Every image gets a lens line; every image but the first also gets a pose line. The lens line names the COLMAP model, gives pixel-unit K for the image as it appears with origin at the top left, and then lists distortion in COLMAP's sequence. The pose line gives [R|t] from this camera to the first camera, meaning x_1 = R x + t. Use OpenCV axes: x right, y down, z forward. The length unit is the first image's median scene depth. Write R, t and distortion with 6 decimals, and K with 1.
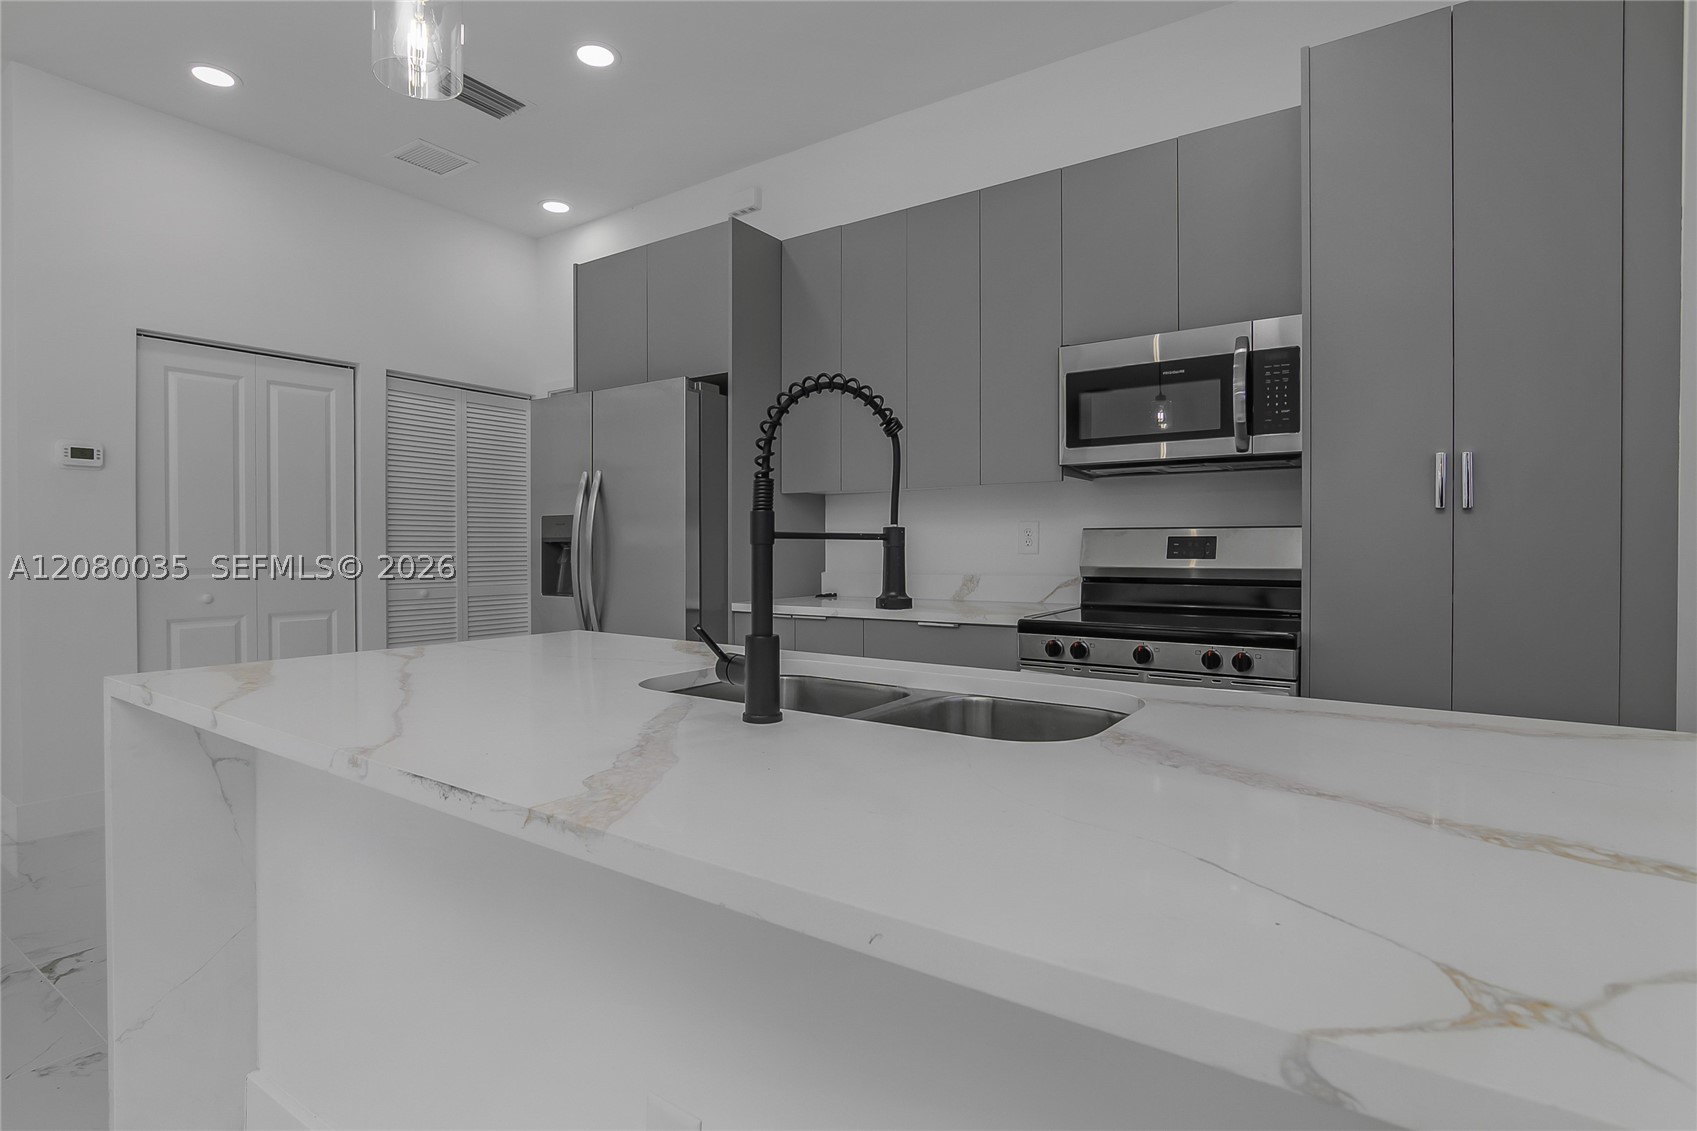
lens RADIAL K [[839.2, 0, 839.4], [0, 839.2, 567.8], [0, 0, 1]] dist [-0.023800, -0.000160]
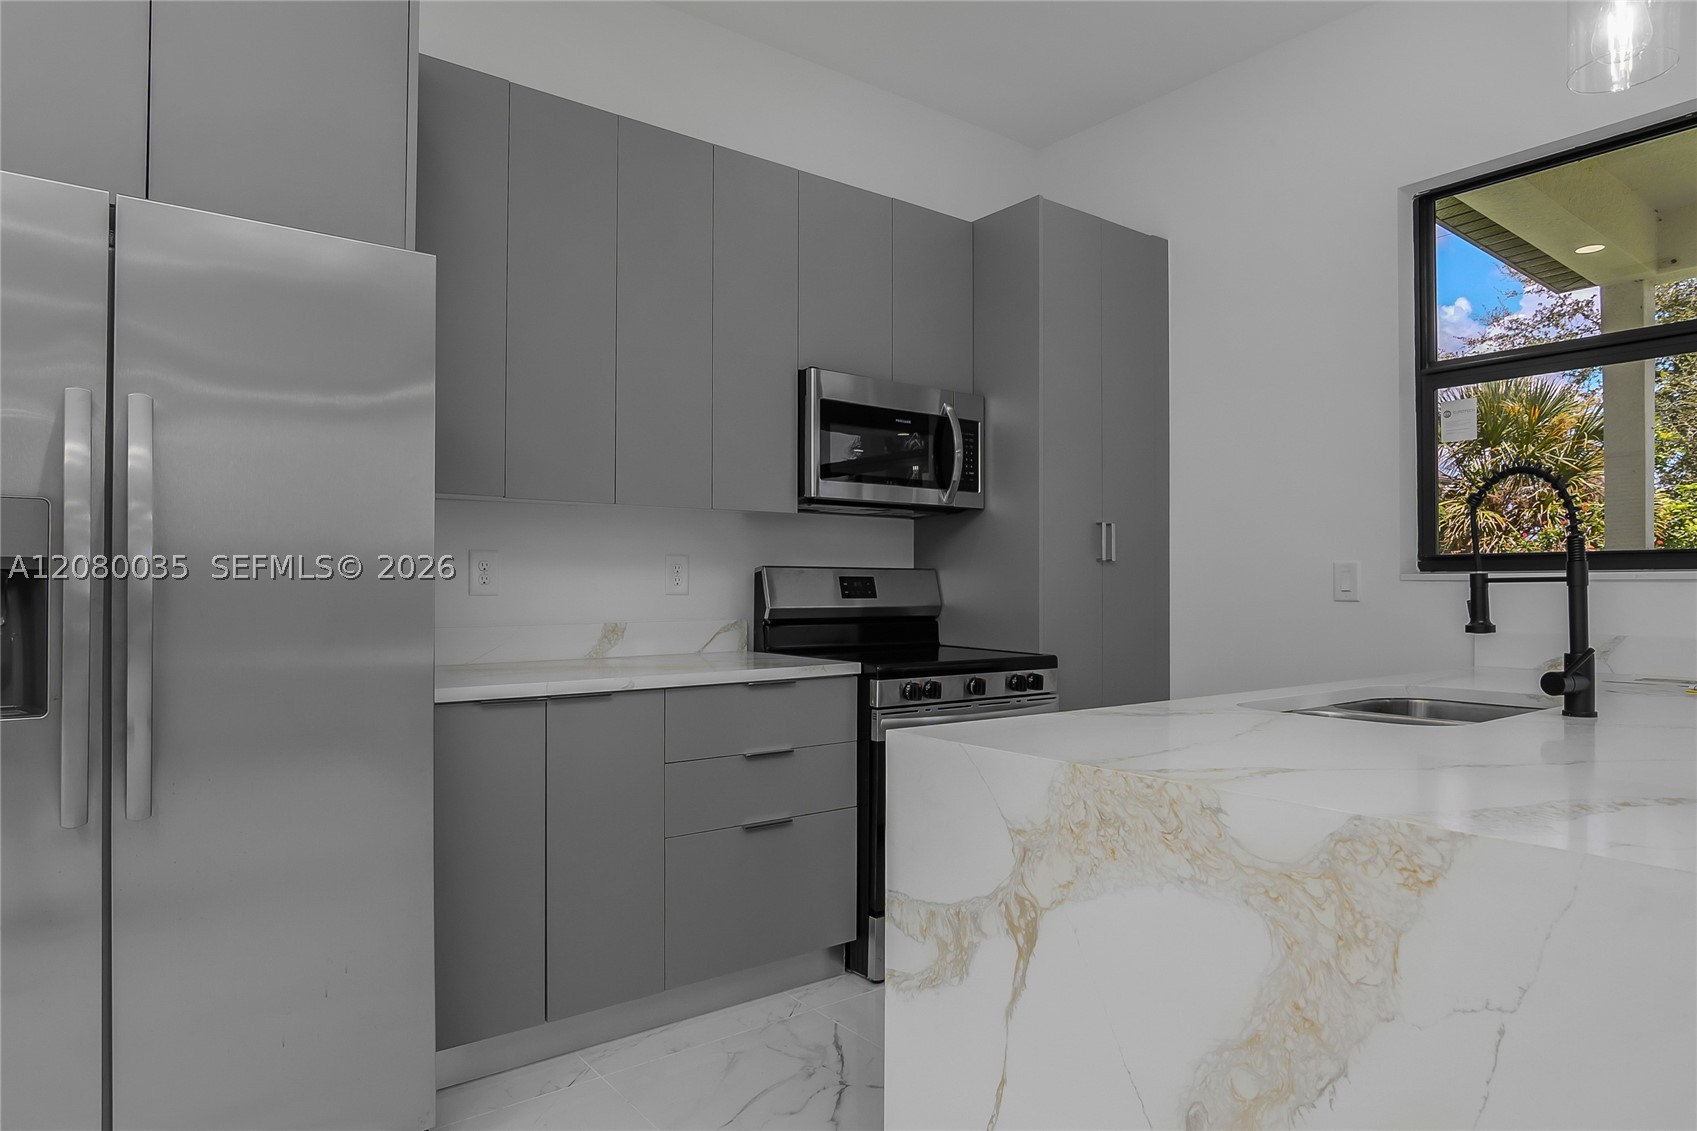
lens RADIAL K [[994.9, 0, 847.9], [0, 994.9, 581.0], [0, 0, 1]] dist [-0.020781, -0.000622]
pose [[0.298312, 0.005634, 0.954452, -0.762041], [0.021884, 0.999679, -0.012741, -0.016736], [-0.954217, 0.024688, 0.298093, 0.647433]]
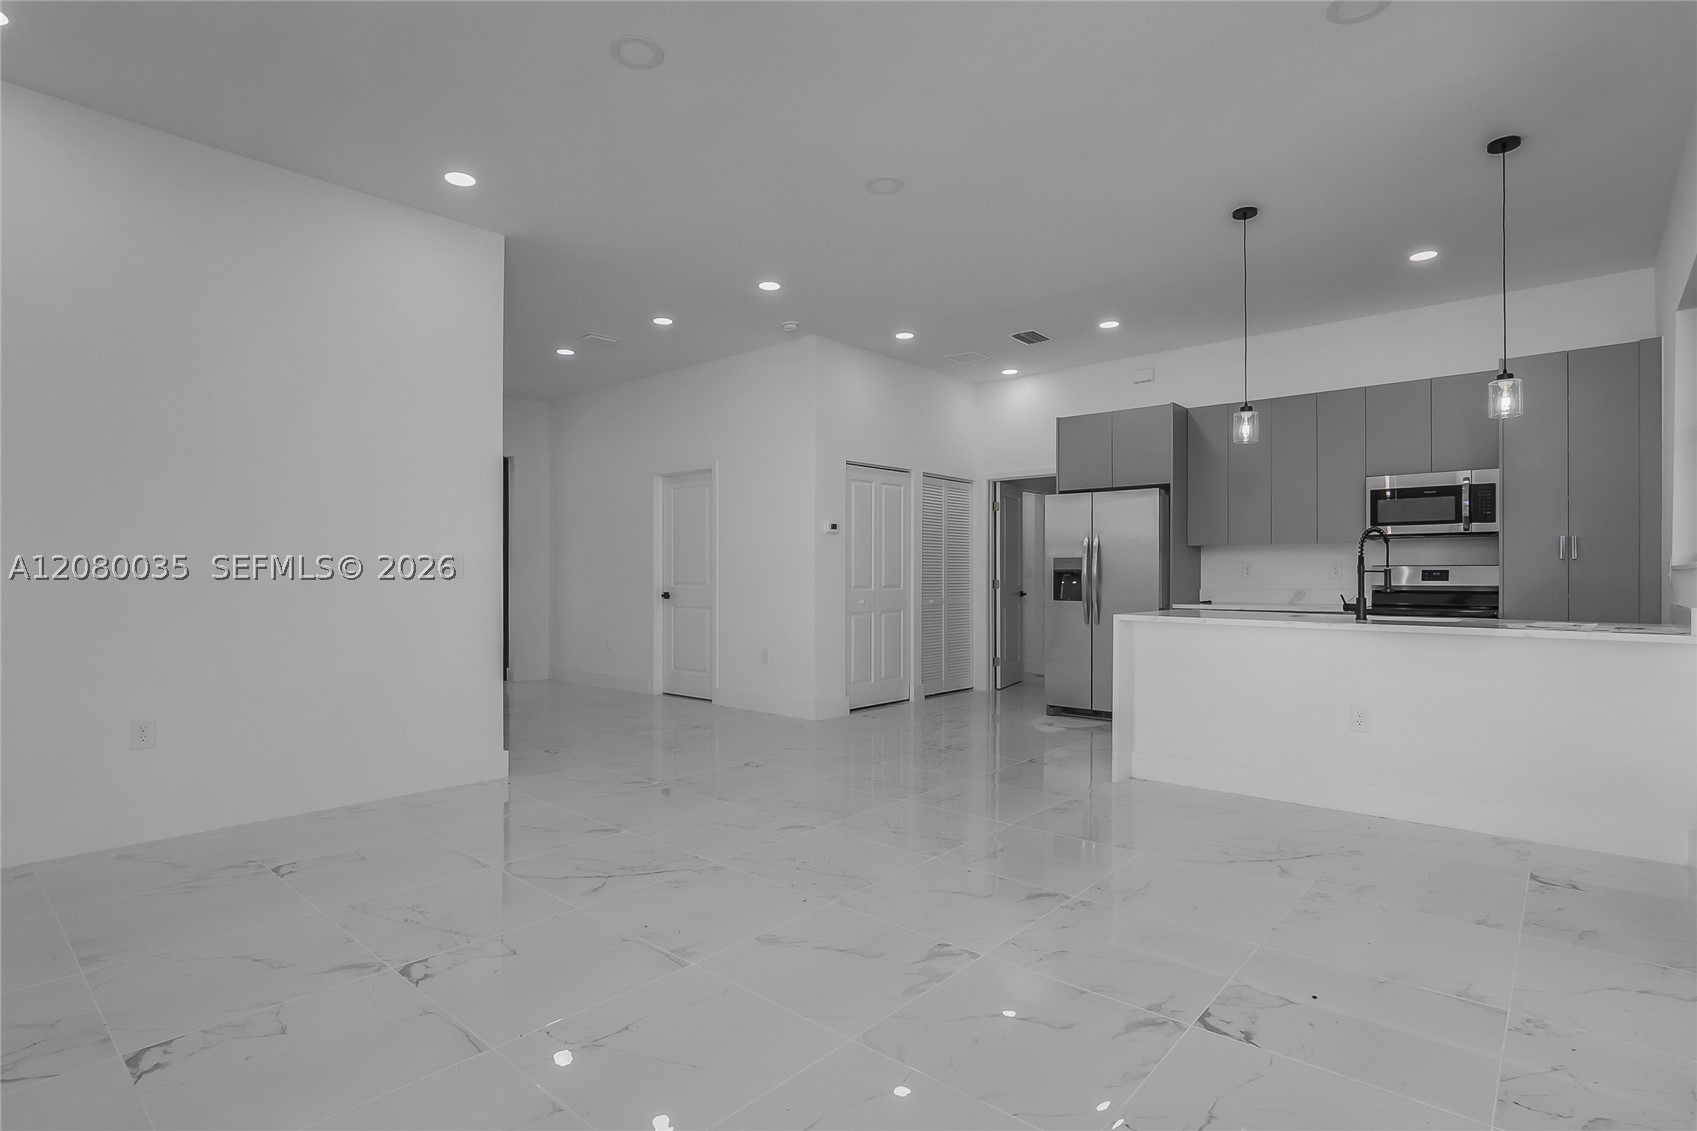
lens RADIAL K [[839.2, 0, 839.4], [0, 839.2, 567.8], [0, 0, 1]] dist [-0.023800, -0.000160]
pose [[0.992766, 0.001553, -0.120052, -0.769173], [-0.005707, 0.999397, -0.034259, 0.034237], [0.119927, 0.034697, 0.992176, -1.158998]]
